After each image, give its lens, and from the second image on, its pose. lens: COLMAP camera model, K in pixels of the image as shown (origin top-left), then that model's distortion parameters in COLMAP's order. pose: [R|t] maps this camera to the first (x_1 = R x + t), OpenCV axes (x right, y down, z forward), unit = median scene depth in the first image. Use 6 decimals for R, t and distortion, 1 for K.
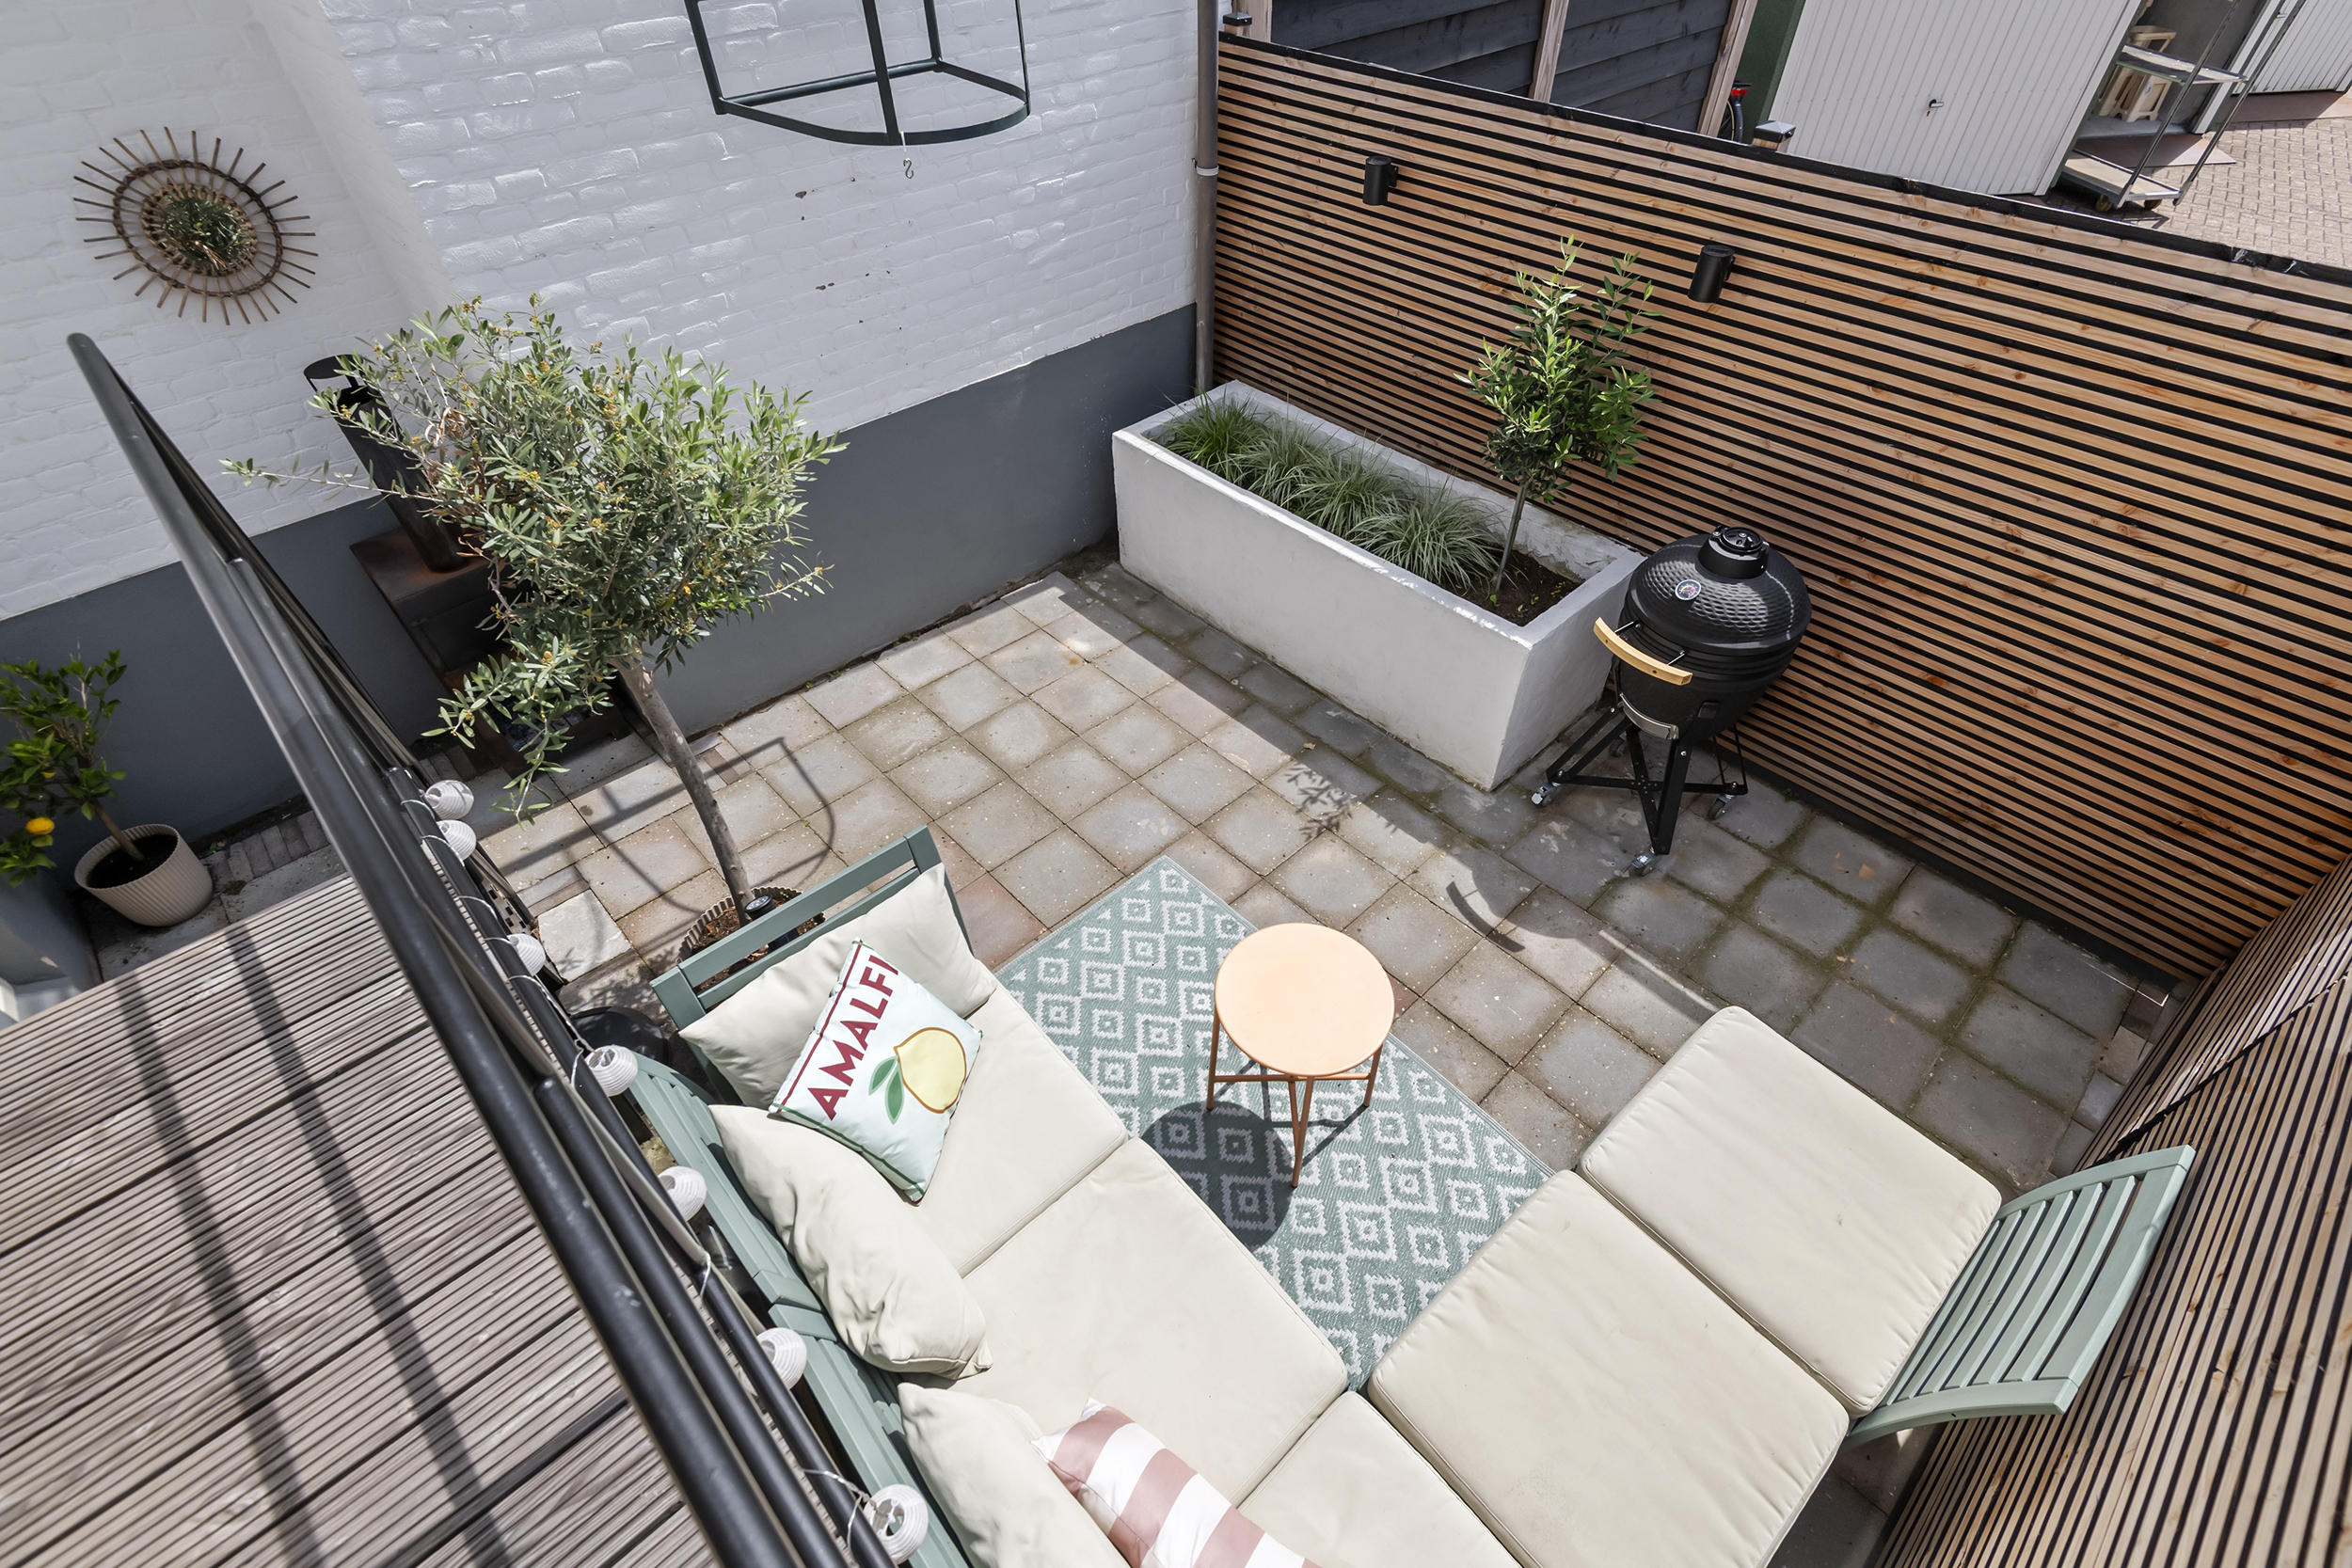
lens RADIAL K [[1067.8, 0, 1197.6], [0, 1067.8, 780.1], [0, 0, 1]] dist [0.021280, -0.012761]
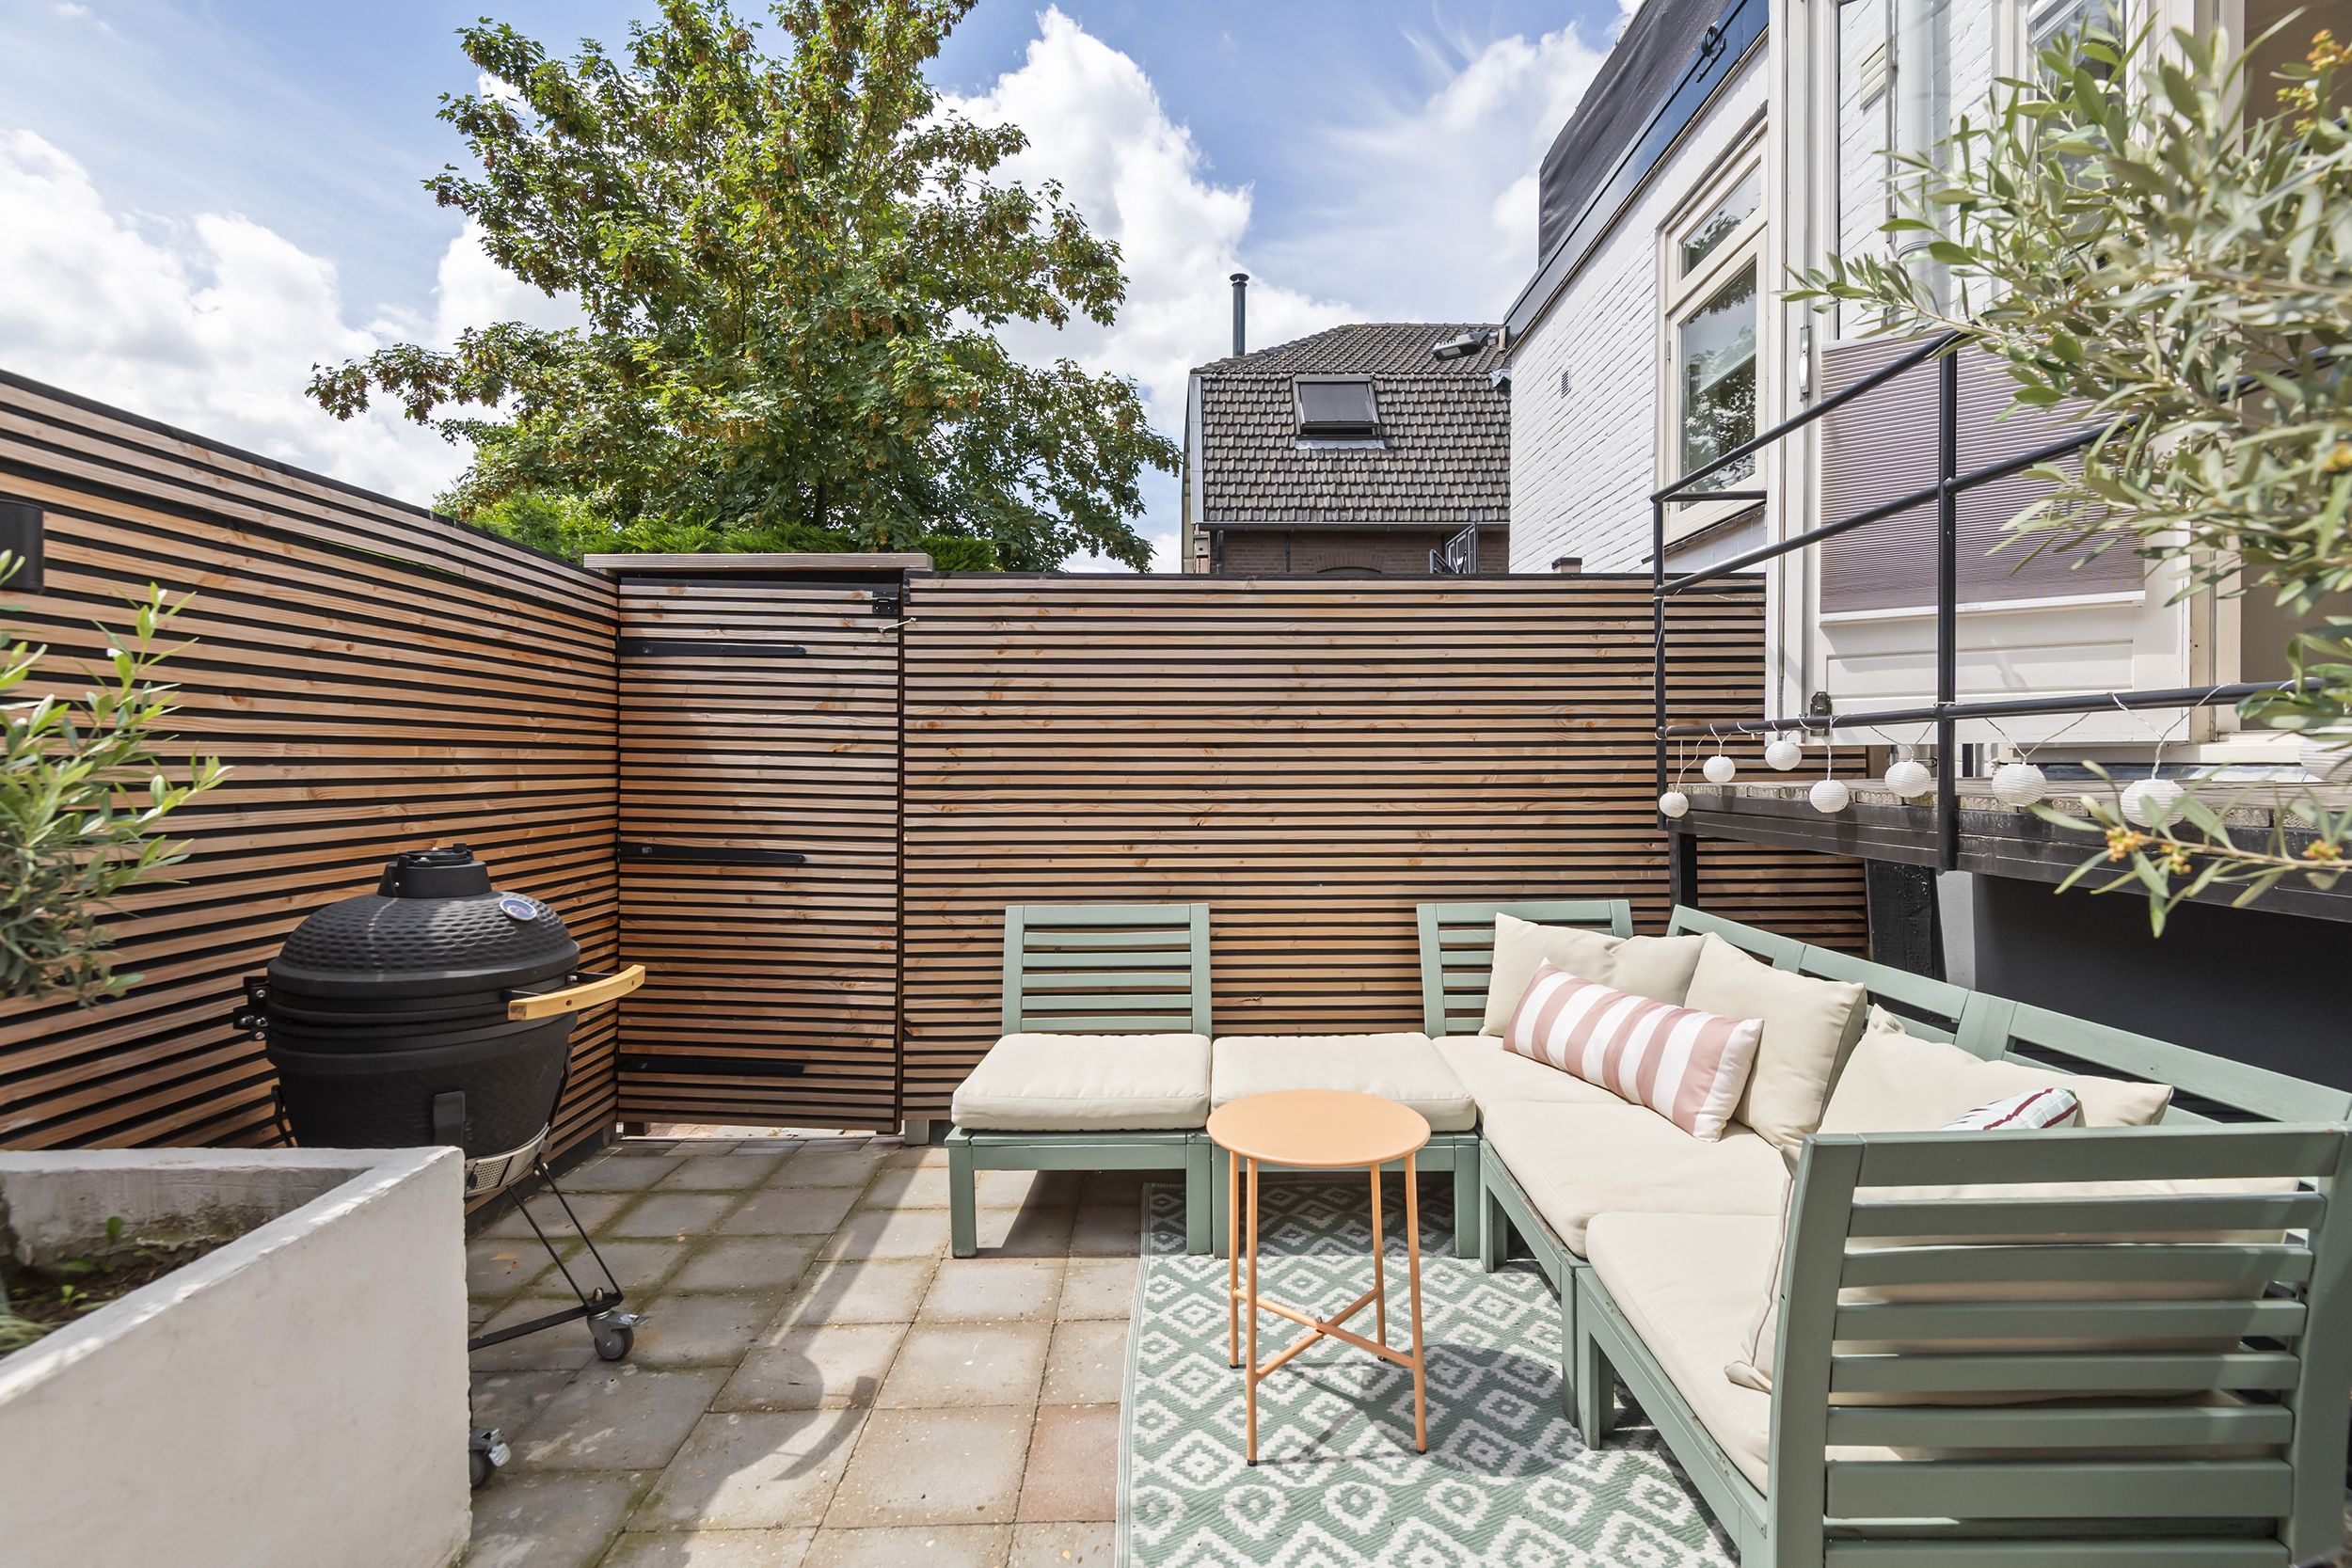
lens RADIAL K [[1067.8, 0, 1181.8], [0, 1067.8, 787.6], [0, 0, 1]] dist [0.021280, -0.012761]
pose [[-0.726876, -0.010818, 0.686684, -0.309559], [0.489387, 0.693331, 0.528954, -0.371565], [-0.481821, 0.720538, -0.498672, 1.037173]]
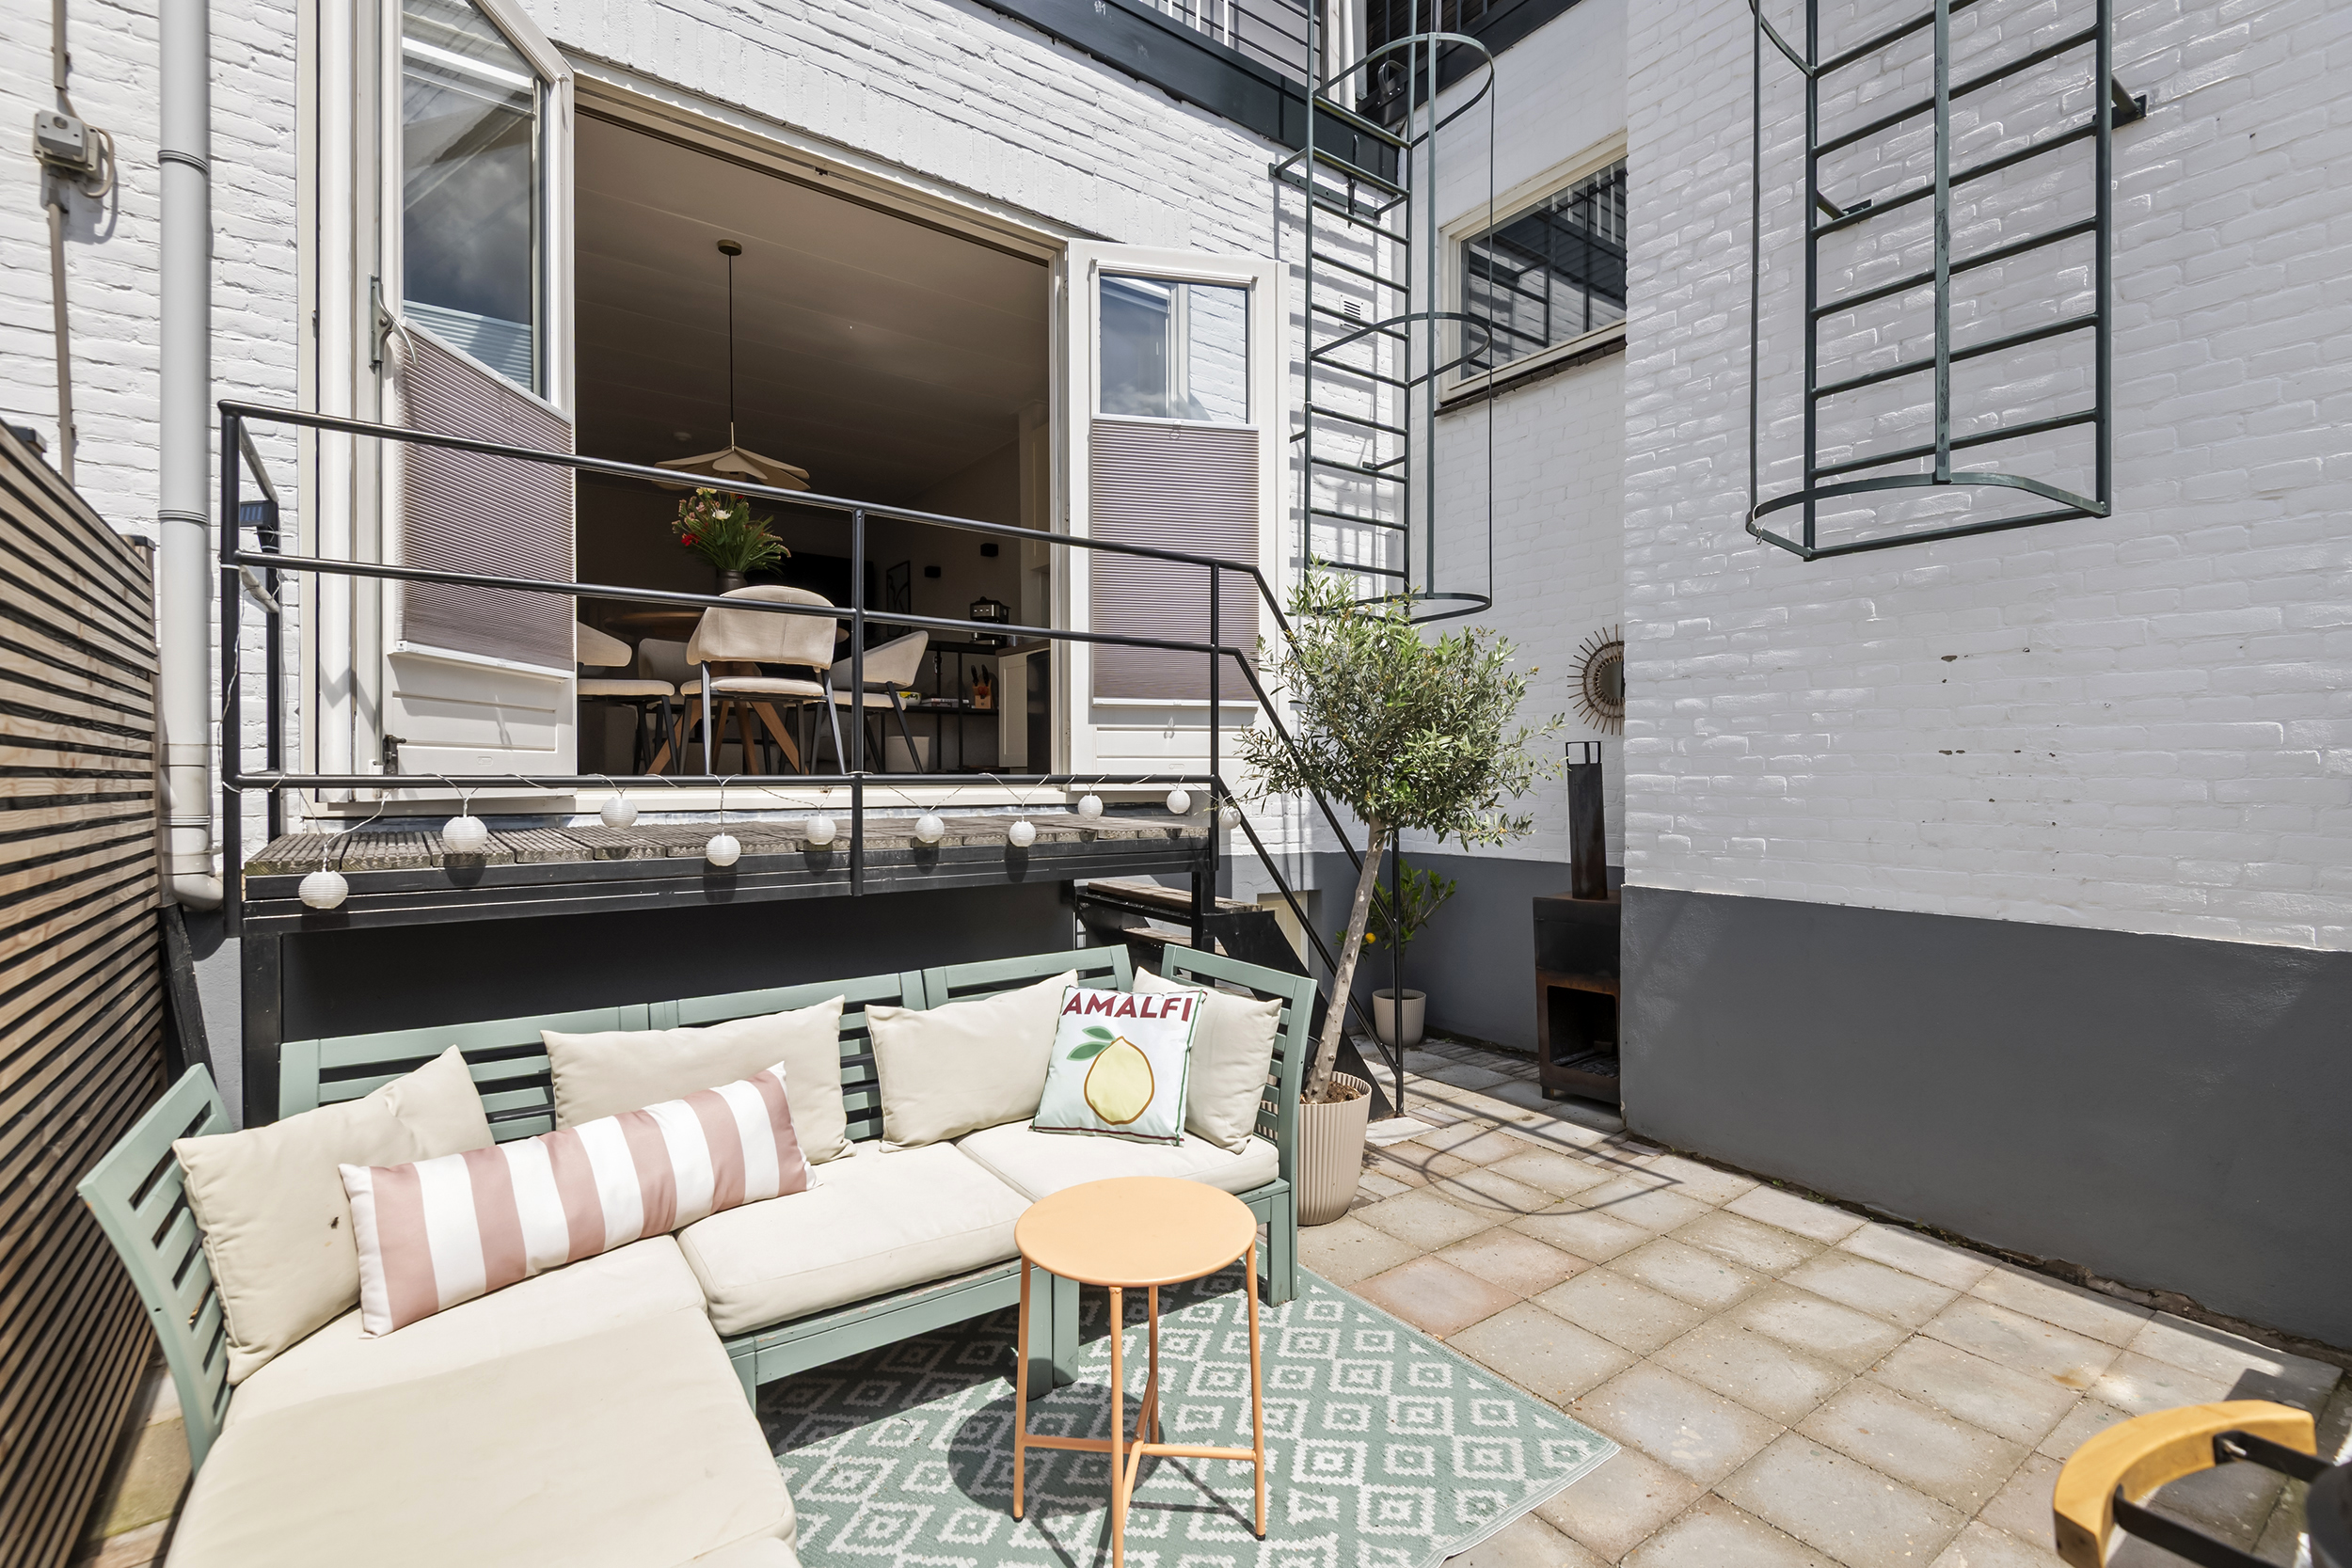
lens RADIAL K [[1067.8, 0, 1190.9], [0, 1067.8, 787.7], [0, 0, 1]] dist [0.021280, -0.012761]
pose [[-0.127699, 0.007771, -0.991782, 0.678783], [-0.699622, 0.708085, 0.095629, -0.090553], [0.703009, 0.706085, -0.084985, 0.715497]]
